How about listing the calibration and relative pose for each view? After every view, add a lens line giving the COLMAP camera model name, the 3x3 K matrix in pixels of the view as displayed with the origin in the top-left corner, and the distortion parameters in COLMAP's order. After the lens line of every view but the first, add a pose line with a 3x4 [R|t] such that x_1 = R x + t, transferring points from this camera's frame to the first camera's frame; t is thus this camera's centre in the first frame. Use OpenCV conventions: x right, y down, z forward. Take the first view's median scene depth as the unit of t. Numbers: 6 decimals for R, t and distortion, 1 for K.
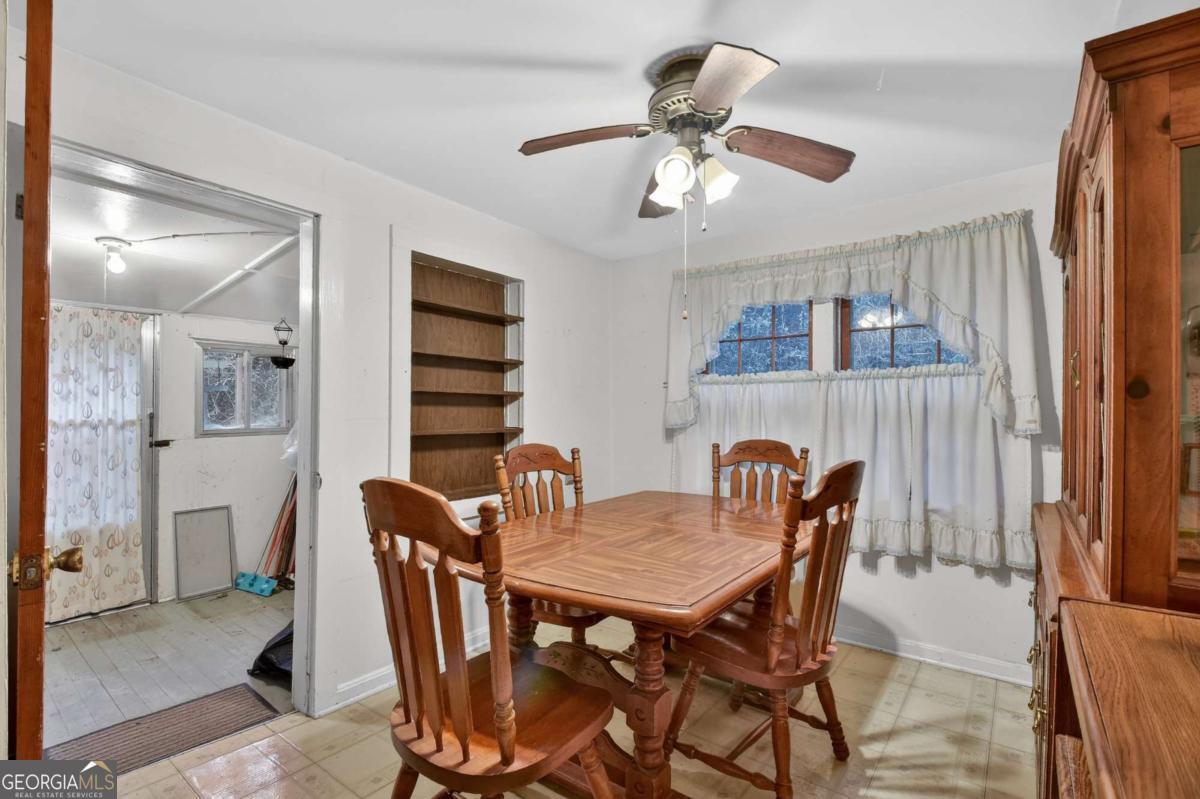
lens RADIAL K [[542.5, 0, 604.4], [0, 542.5, 402.9], [0, 0, 1]] dist [-0.000024, -0.002529]
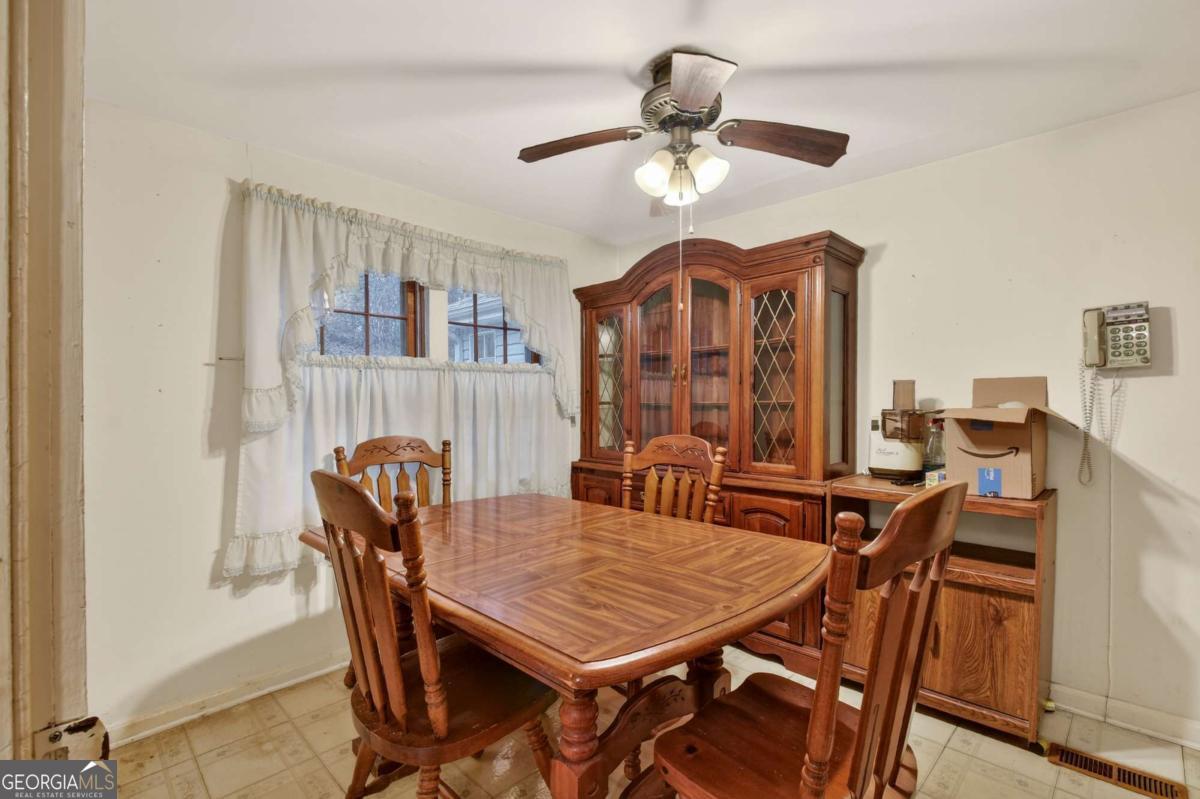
lens RADIAL K [[542.5, 0, 605.2], [0, 542.5, 404.0], [0, 0, 1]] dist [-0.000024, -0.002529]
pose [[0.122424, -0.004892, 0.992466, -0.944645], [-0.001487, 0.999986, 0.005112, 0.023106], [-0.992477, -0.002101, 0.122415, 1.074975]]
